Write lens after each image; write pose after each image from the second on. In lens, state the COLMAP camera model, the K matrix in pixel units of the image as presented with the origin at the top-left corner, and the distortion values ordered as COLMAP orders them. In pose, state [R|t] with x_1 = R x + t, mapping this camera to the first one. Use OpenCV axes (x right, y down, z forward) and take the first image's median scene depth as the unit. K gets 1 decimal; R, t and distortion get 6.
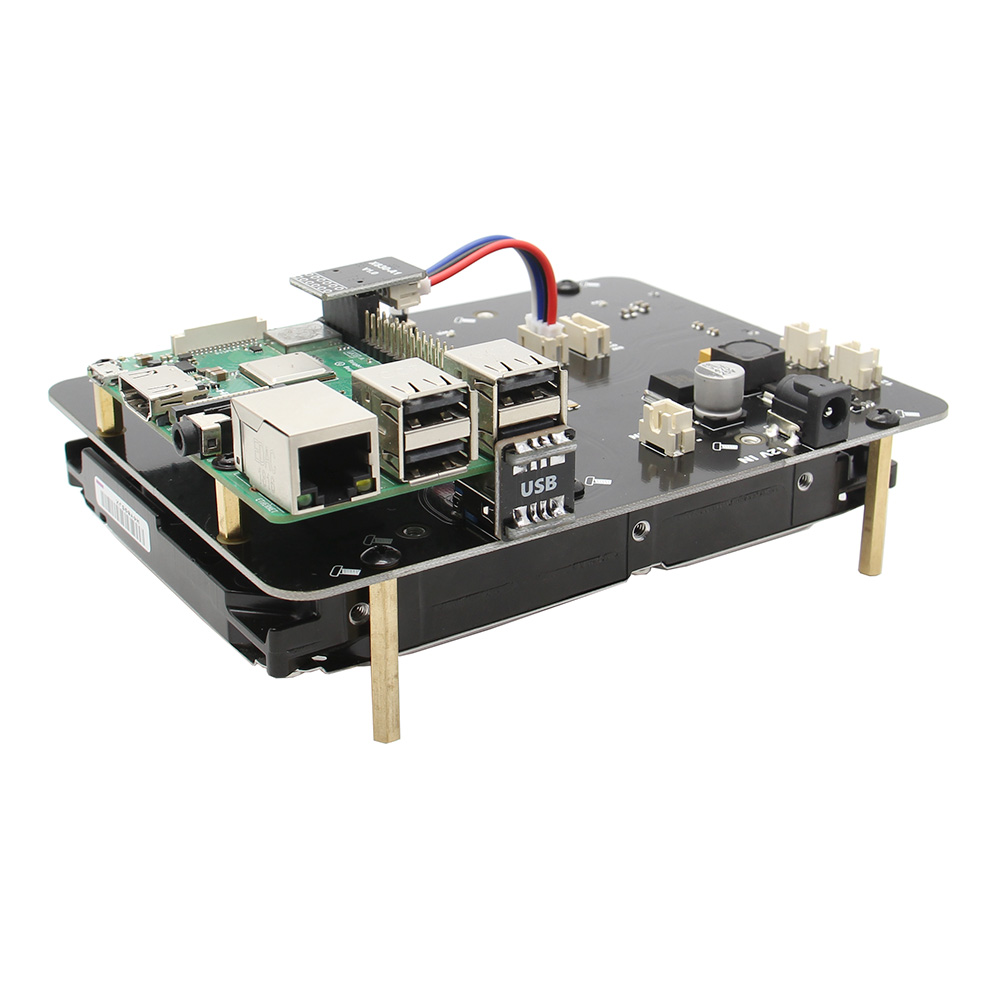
lens RADIAL K [[1686.4, 0, 500.0], [0, 1686.4, 500.0], [0, 0, 1]] dist [-0.017376, -0.081092]
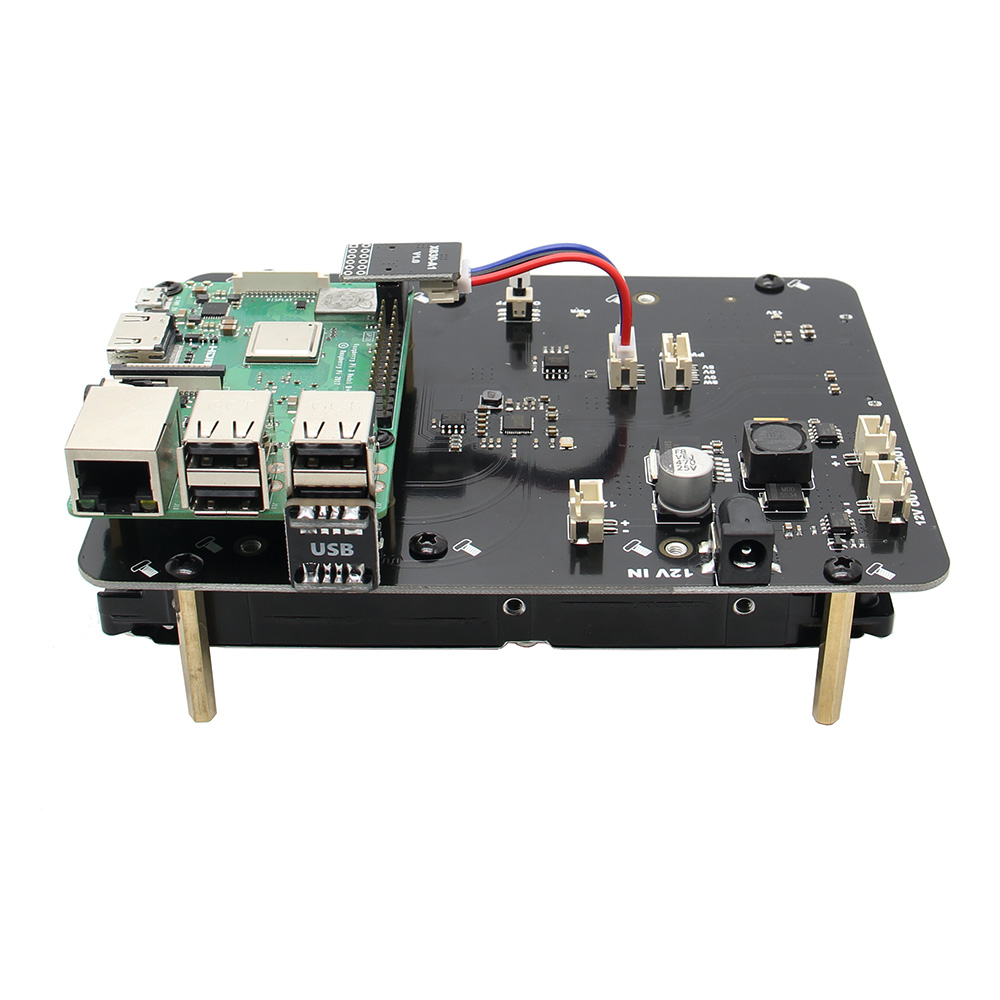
lens RADIAL K [[1666.9, 0, 534.6], [0, 1666.9, 498.1], [0, 0, 1]] dist [-0.124499, 0.067193]
pose [[0.830148, 0.319169, -0.457150, 0.565403], [-0.228762, 0.942725, 0.242769, -0.304699], [0.508451, -0.096956, 0.855615, 0.220856]]
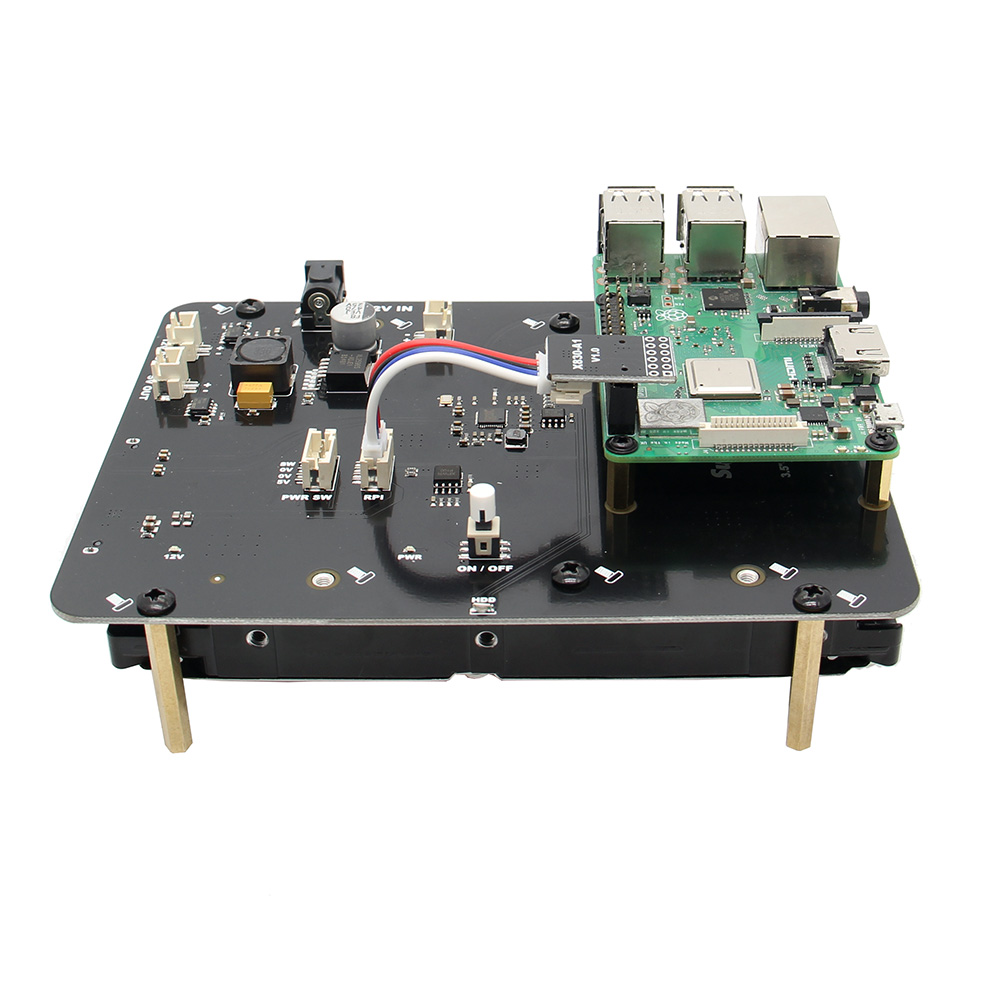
lens RADIAL K [[1573.2, 0, 500.0], [0, 1573.2, 500.0], [0, 0, 1]] dist [-0.165588, -0.025214]
pose [[-0.817584, -0.321504, 0.477694, -0.559135], [0.245593, 0.555654, 0.794313, -0.935453], [-0.520808, 0.766736, -0.375335, 1.684286]]
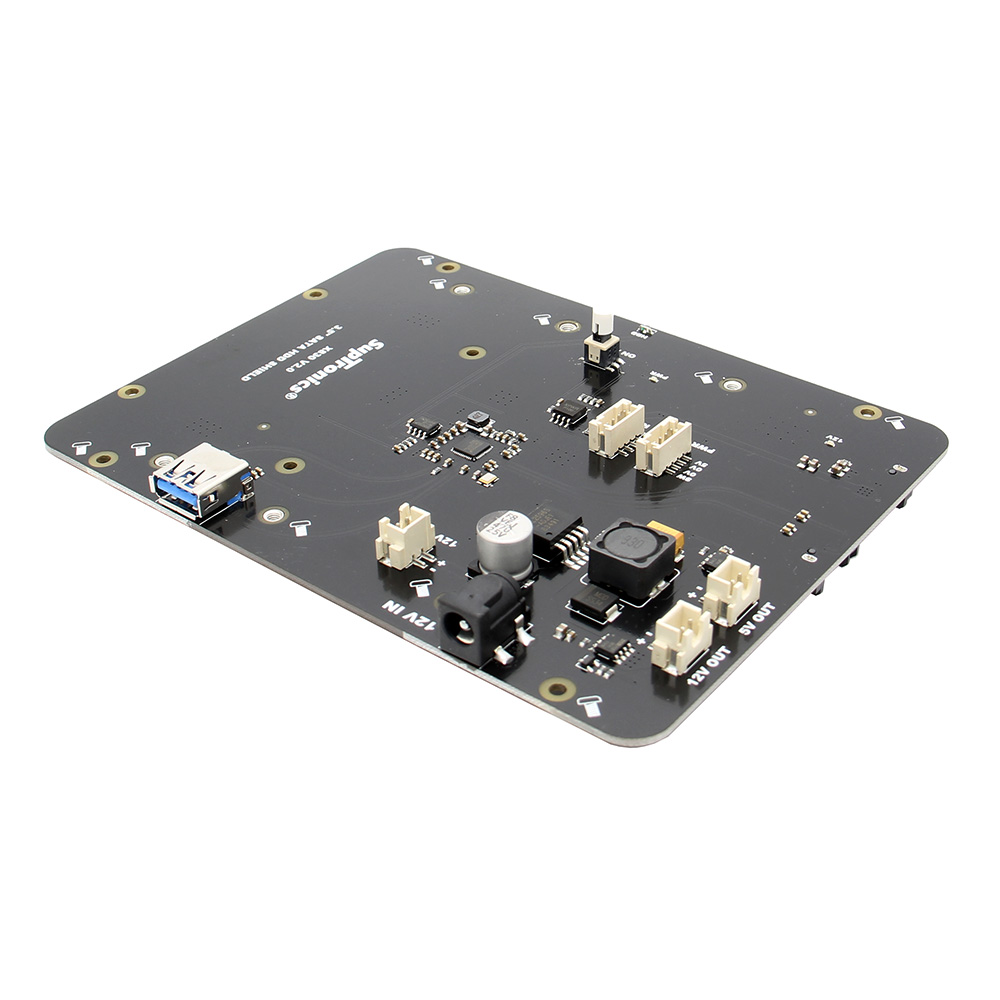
lens RADIAL K [[1573.2, 0, 500.0], [0, 1573.2, 500.0], [0, 0, 1]] dist [-0.165588, -0.025214]
pose [[0.305727, 0.531046, -0.790267, 0.917310], [-0.372018, 0.830655, 0.414265, -0.509169], [0.876432, 0.167342, 0.451512, 0.733618]]
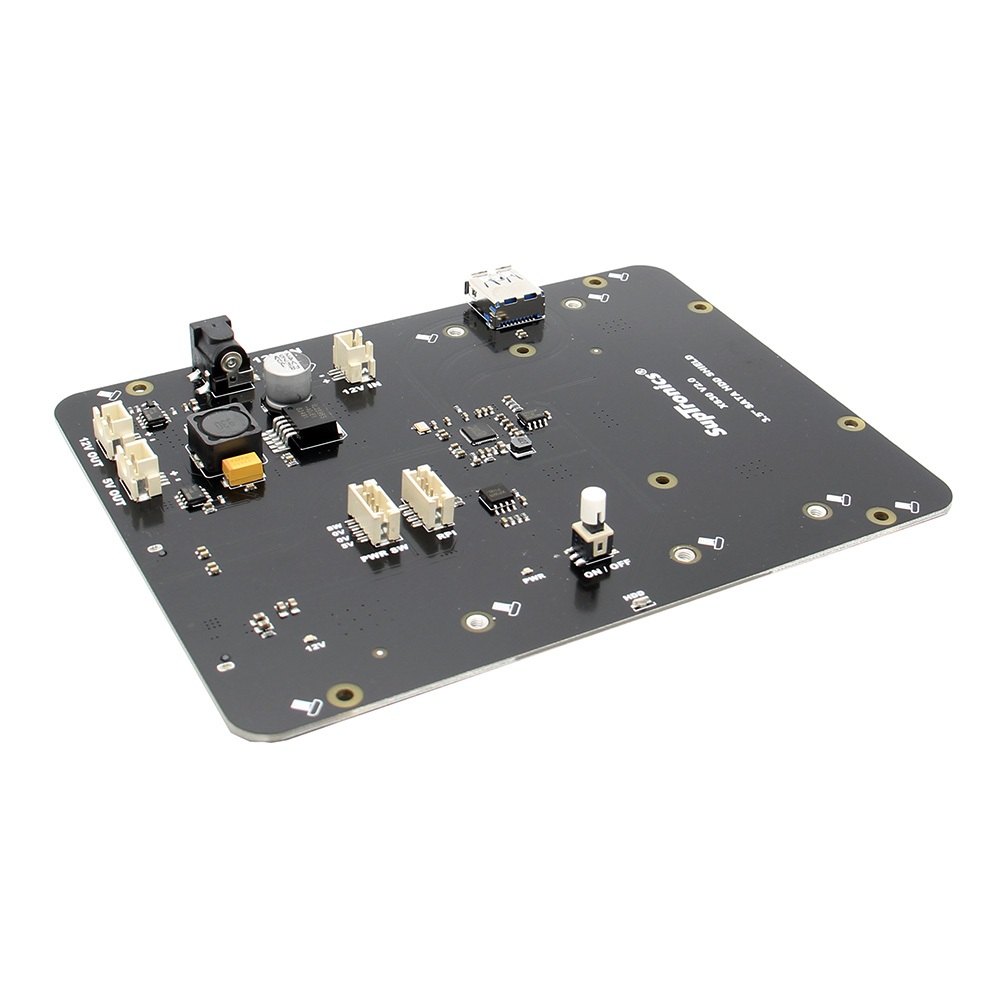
lens RADIAL K [[1573.2, 0, 500.0], [0, 1573.2, 500.0], [0, 0, 1]] dist [-0.165588, -0.025214]
pose [[-0.995183, -0.080805, 0.055505, -0.076703], [0.006076, 0.514261, 0.857612, -1.028081], [-0.097844, 0.853819, -0.511293, 1.843199]]
